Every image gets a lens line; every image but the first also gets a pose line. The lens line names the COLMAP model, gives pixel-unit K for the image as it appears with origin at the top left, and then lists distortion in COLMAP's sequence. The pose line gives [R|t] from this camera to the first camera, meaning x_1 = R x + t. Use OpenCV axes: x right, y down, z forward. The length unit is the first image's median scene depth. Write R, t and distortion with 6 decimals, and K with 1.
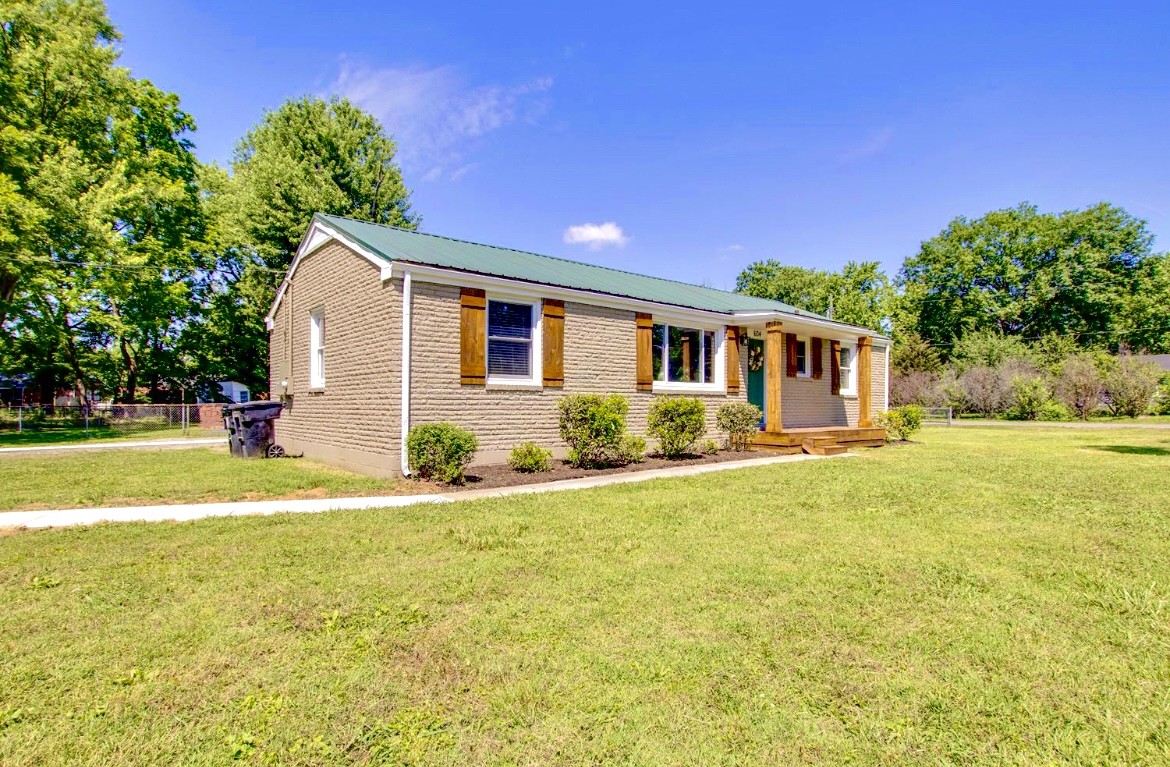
lens RADIAL K [[583.1, 0, 583.7], [0, 583.1, 409.1], [0, 0, 1]] dist [0.000747, 0.001130]
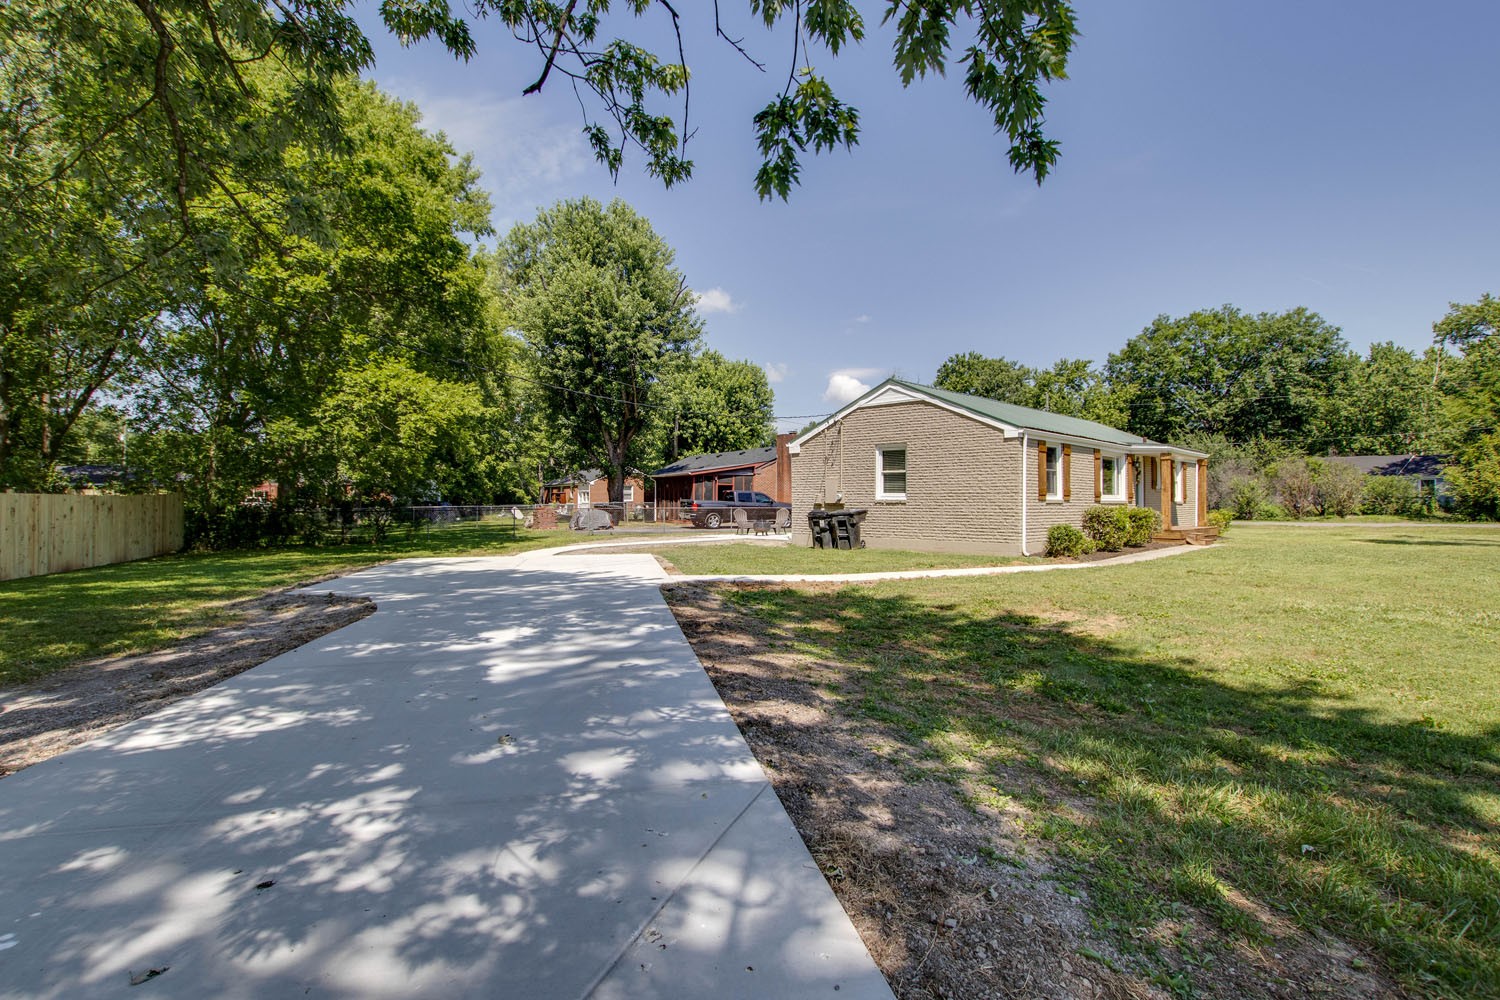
lens RADIAL K [[692.6, 0, 755.2], [0, 692.6, 502.8], [0, 0, 1]] dist [-0.001557, 0.000166]
pose [[0.996078, -0.000912, 0.088474, -0.180587], [0.001485, 0.999978, -0.006407, -0.003840], [-0.088466, 0.006514, 0.996058, -0.129816]]
